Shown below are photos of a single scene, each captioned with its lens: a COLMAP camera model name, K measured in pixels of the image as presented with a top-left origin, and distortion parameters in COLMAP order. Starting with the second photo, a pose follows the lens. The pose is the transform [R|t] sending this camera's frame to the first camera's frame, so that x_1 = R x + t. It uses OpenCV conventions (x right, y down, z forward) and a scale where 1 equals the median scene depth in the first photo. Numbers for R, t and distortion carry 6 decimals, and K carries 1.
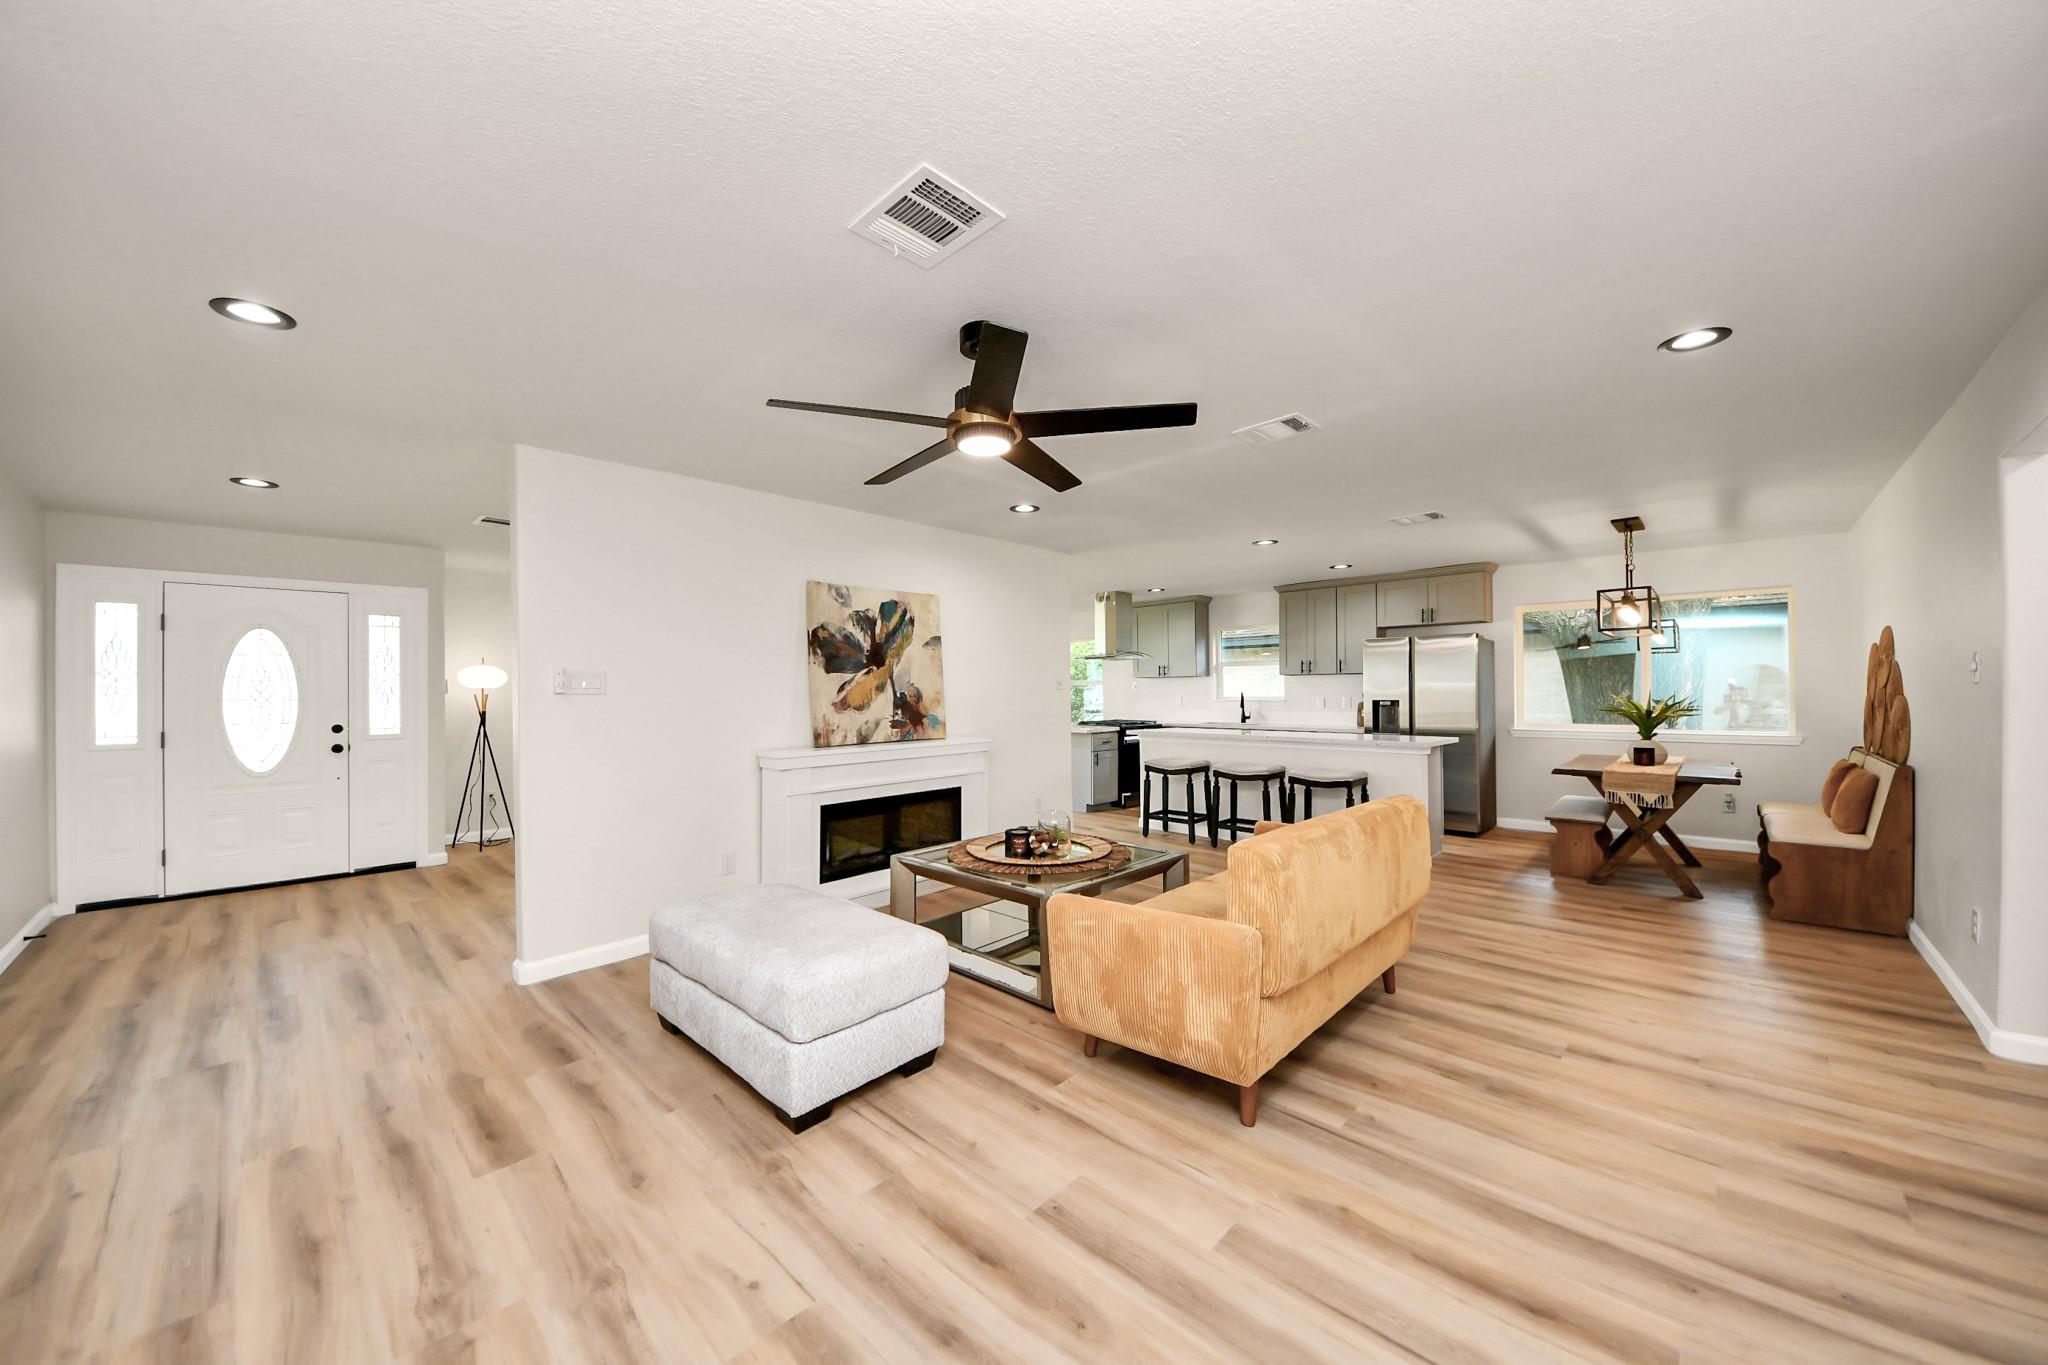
lens RADIAL K [[714.0, 0, 1024.0], [0, 714.0, 682.5], [0, 0, 1]] dist [0.016600, -0.011306]
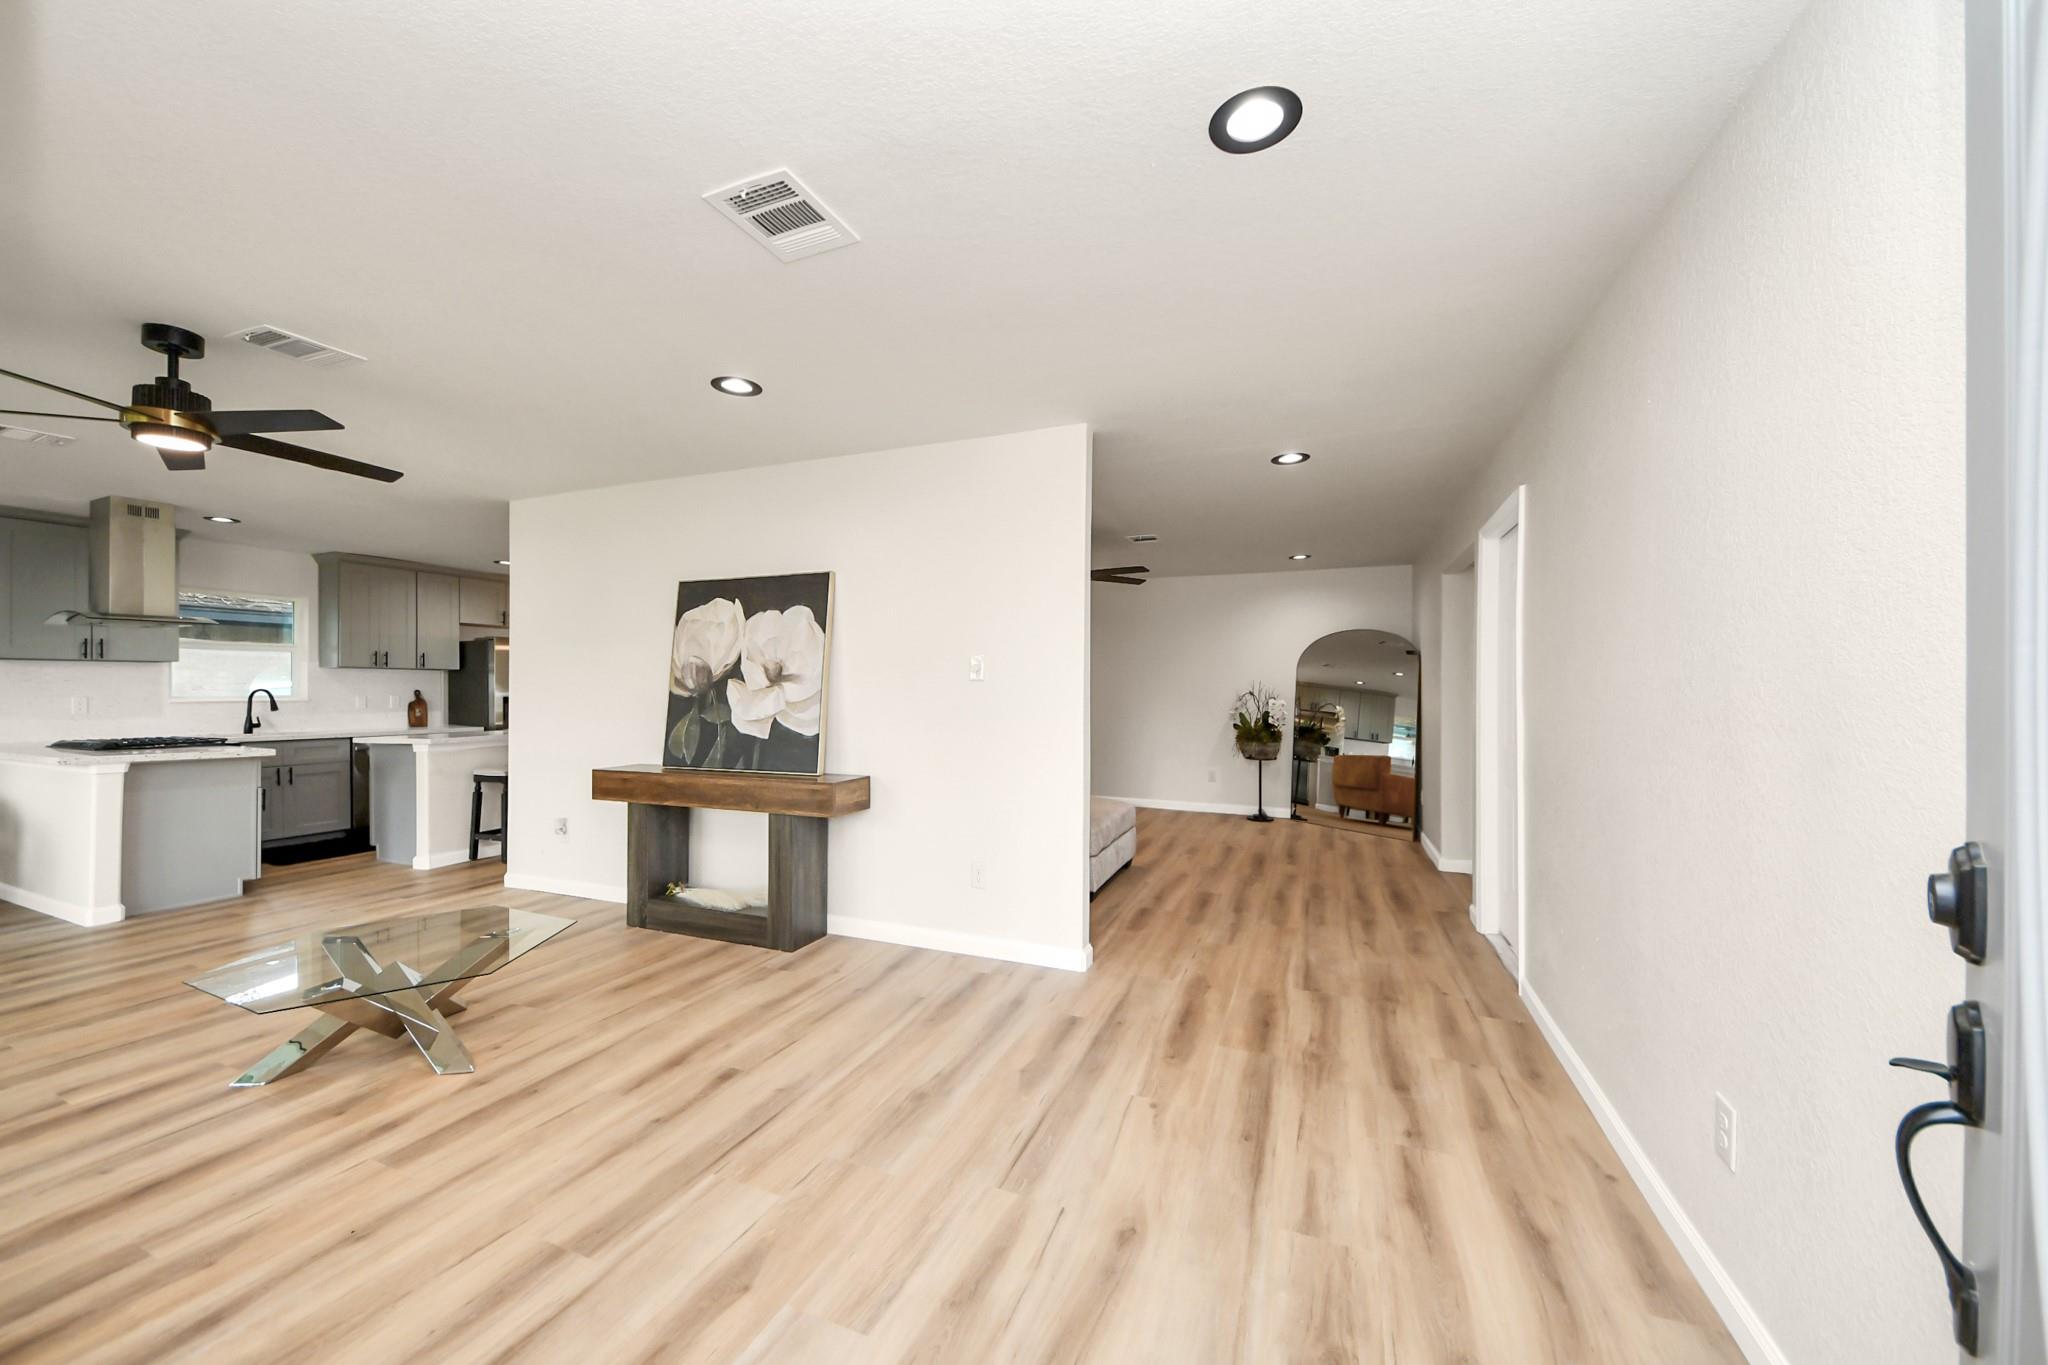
lens RADIAL K [[759.7, 0, 1033.1], [0, 759.7, 677.6], [0, 0, 1]] dist [0.001306, -0.011622]
pose [[-0.375979, 0.024814, 0.926296, -1.218565], [-0.003230, 0.999600, -0.028088, 0.037388], [-0.926623, -0.013552, -0.375748, 1.083318]]
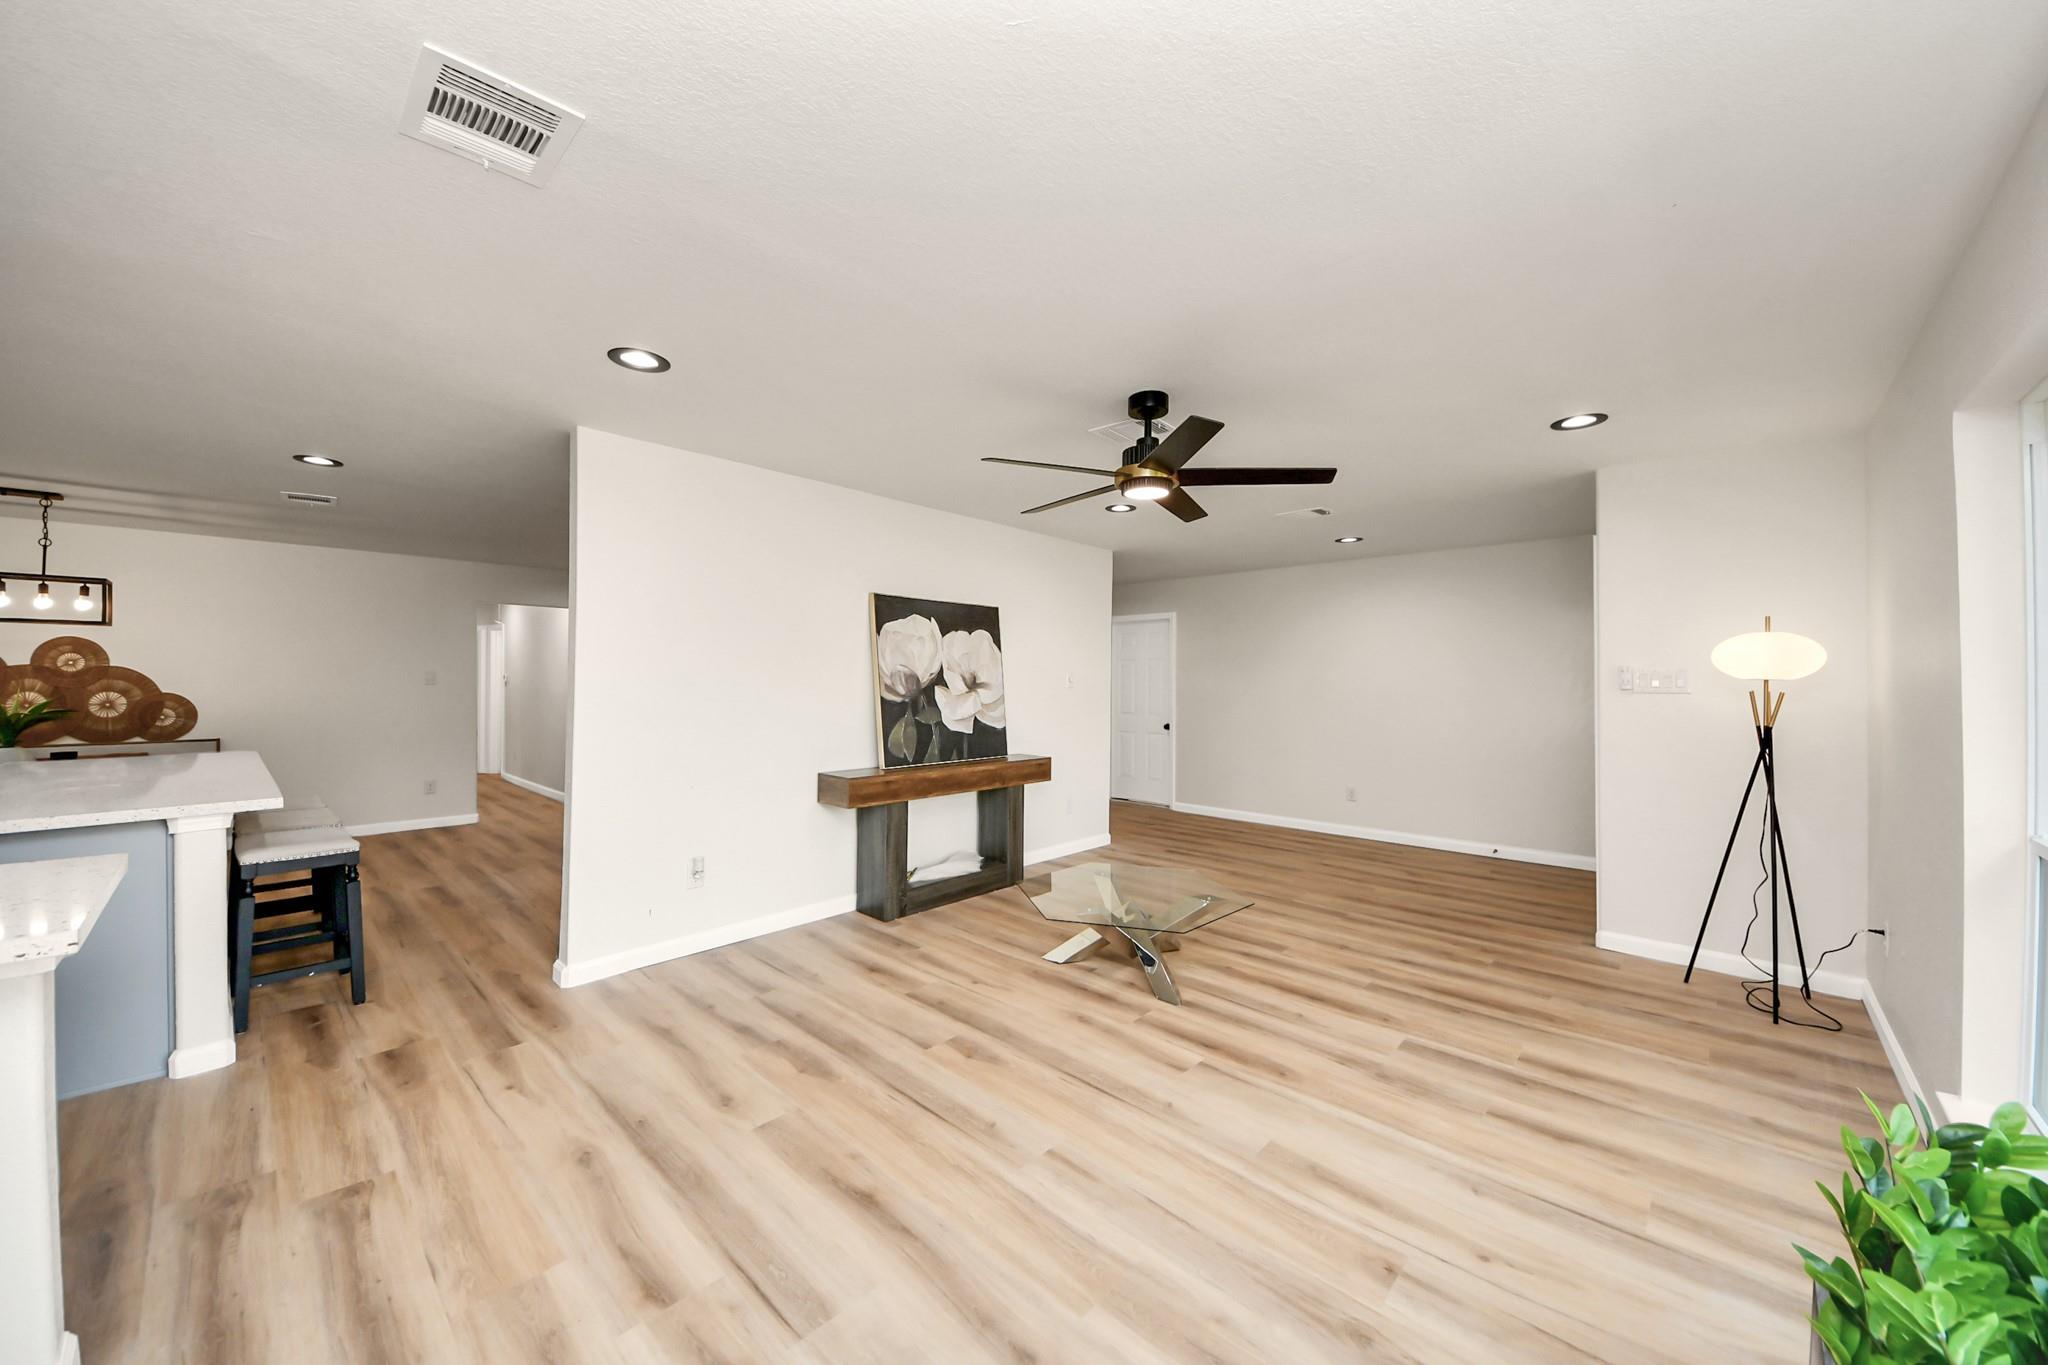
lens RADIAL K [[734.9, 0, 996.8], [0, 734.9, 681.2], [0, 0, 1]] dist [0.050664, -0.024432]
pose [[-0.999932, 0.009332, 0.007042, -0.348432], [0.009252, 0.999894, -0.011250, 0.020891], [-0.007146, -0.011185, -0.999912, 2.098655]]
